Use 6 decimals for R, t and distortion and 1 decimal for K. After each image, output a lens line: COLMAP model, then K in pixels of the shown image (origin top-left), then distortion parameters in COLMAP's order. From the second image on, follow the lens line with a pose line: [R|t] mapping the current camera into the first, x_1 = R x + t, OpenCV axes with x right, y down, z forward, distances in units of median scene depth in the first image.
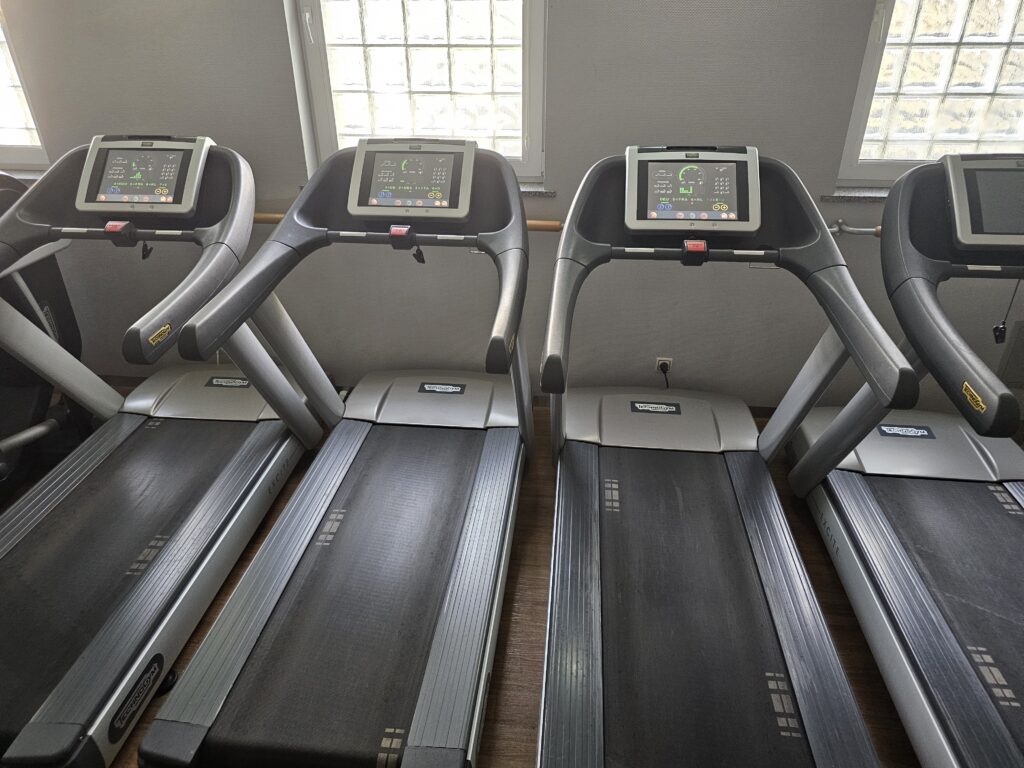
lens RADIAL K [[697.6, 0, 512.0], [0, 697.6, 384.0], [0, 0, 1]] dist [0.048081, -0.032106]
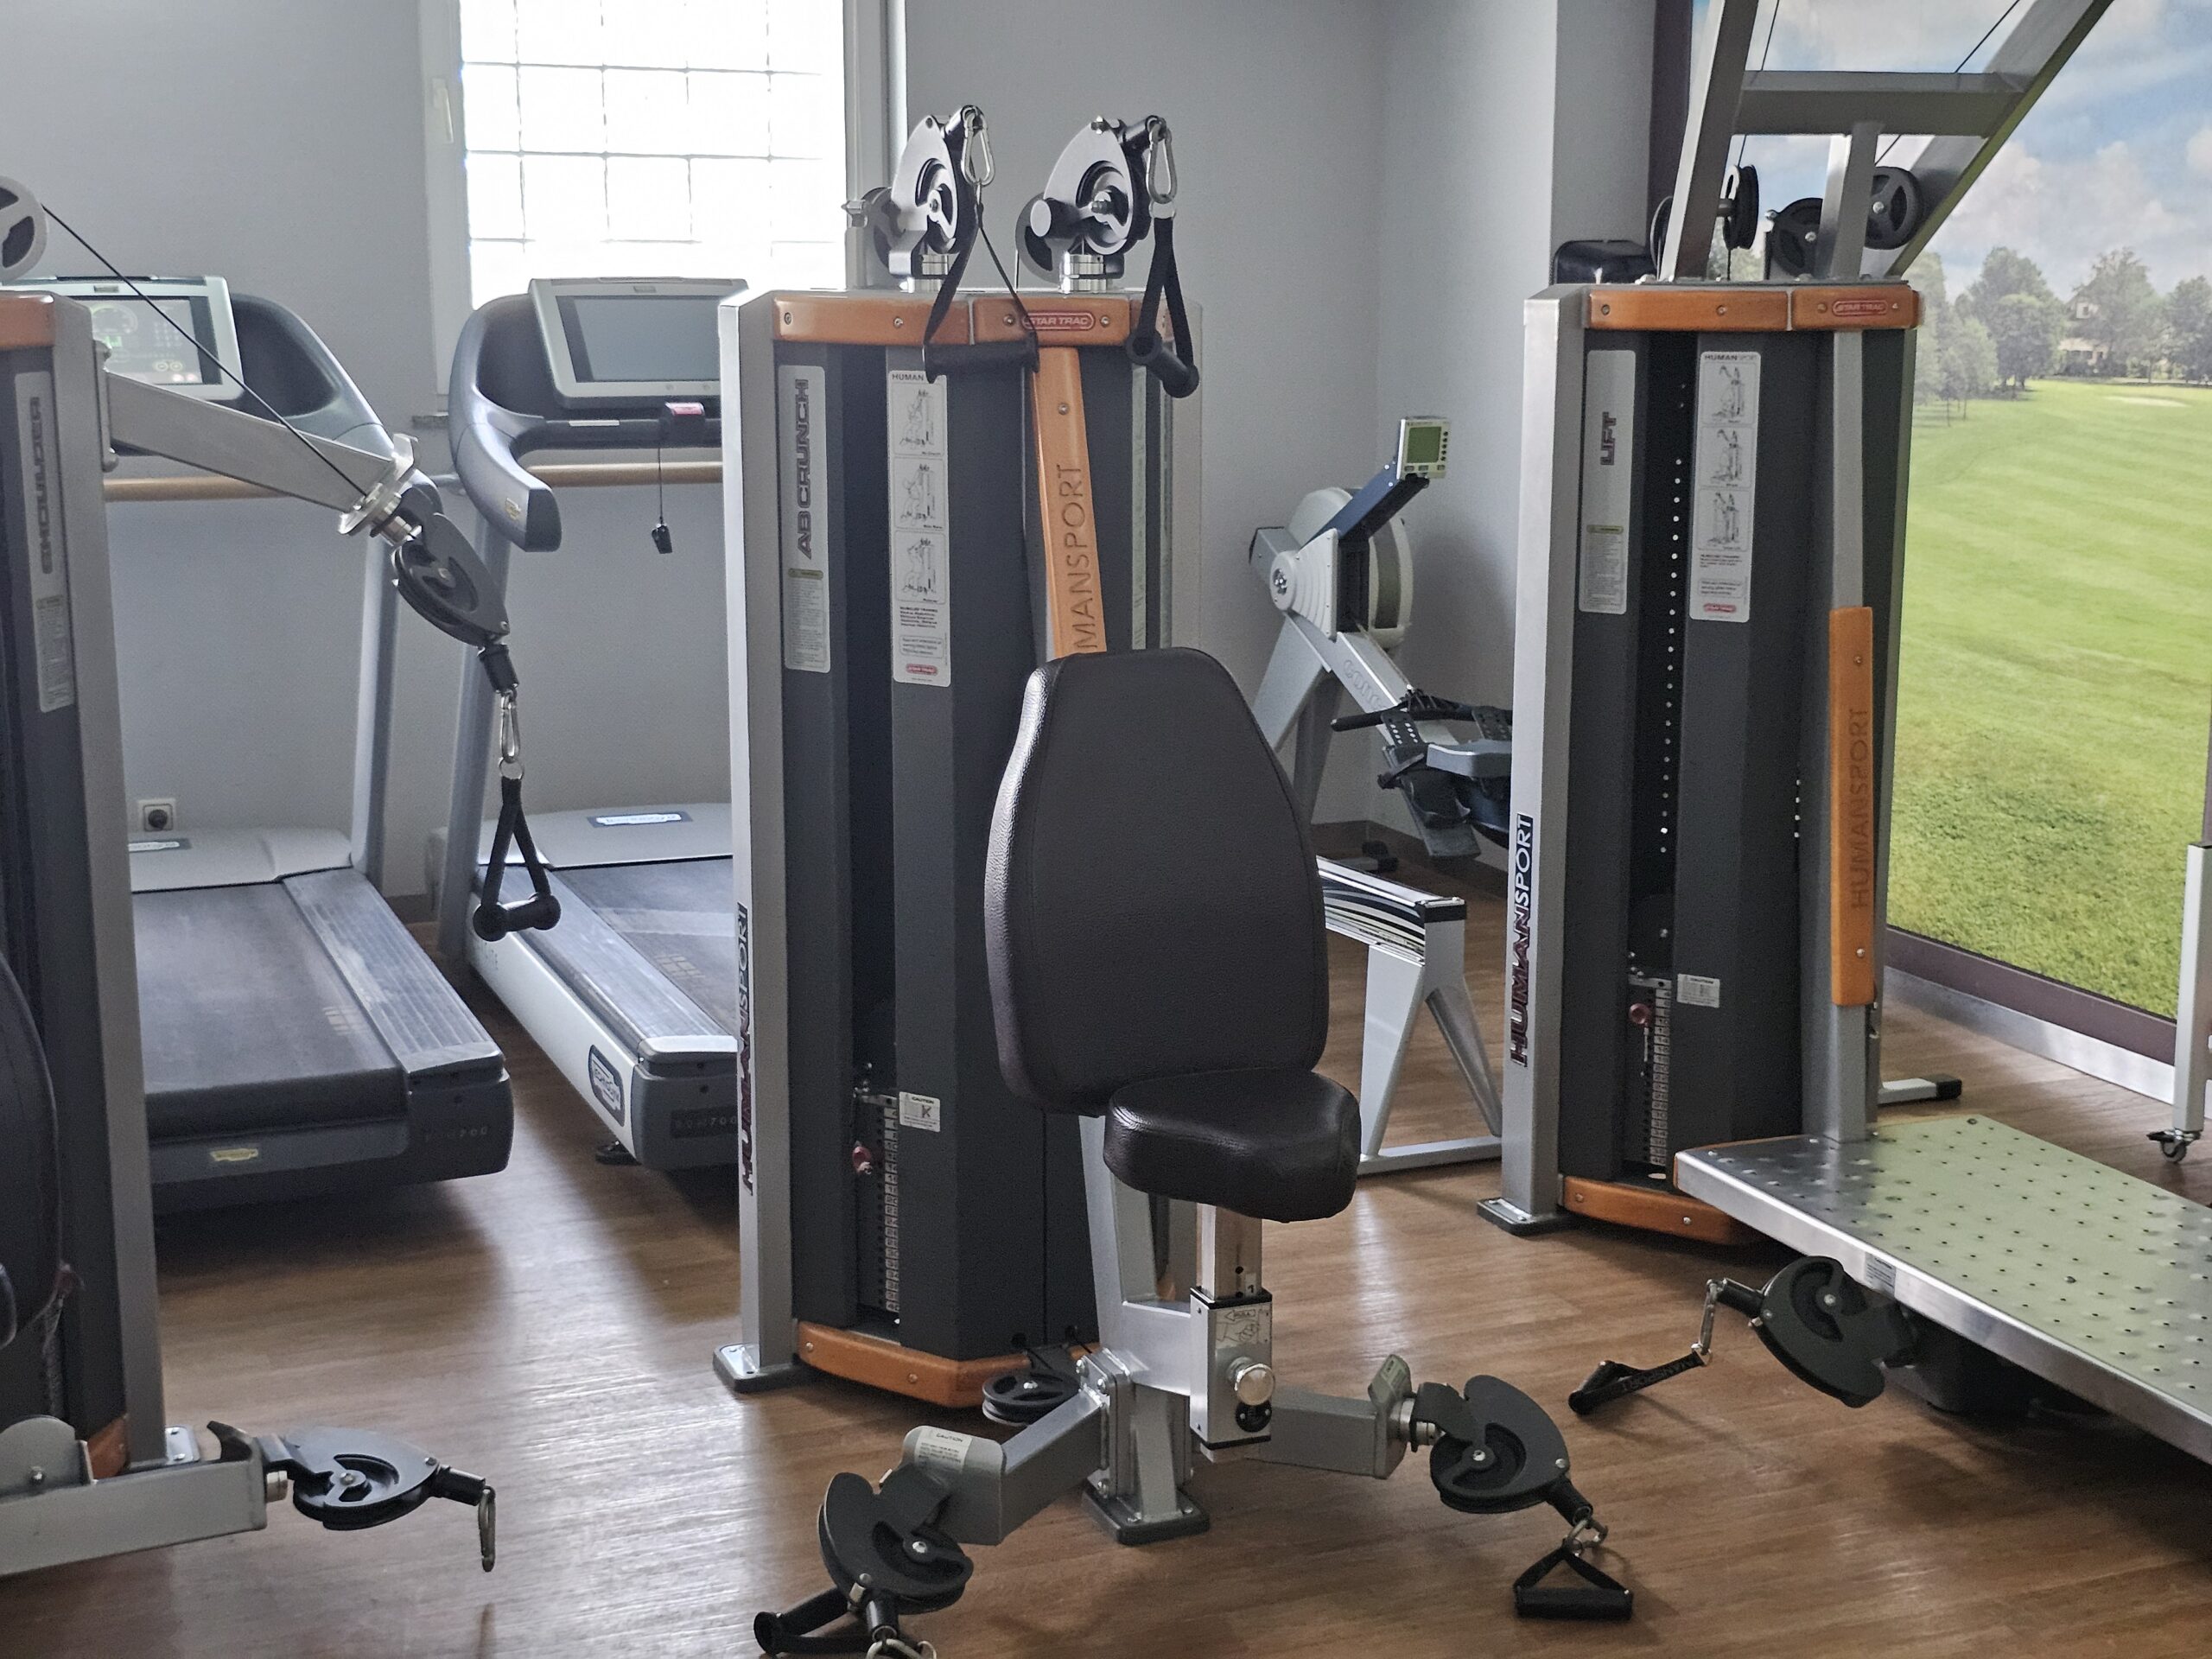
lens RADIAL K [[2982.5, 0, 1106.0], [0, 2982.5, 829.5], [0, 0, 1]] dist [0.117088, -0.199991]
pose [[0.883159, -0.086594, 0.461012, -0.186360], [0.223936, 0.941418, -0.252161, 0.876443], [-0.412169, 0.325935, 0.850813, -1.244401]]
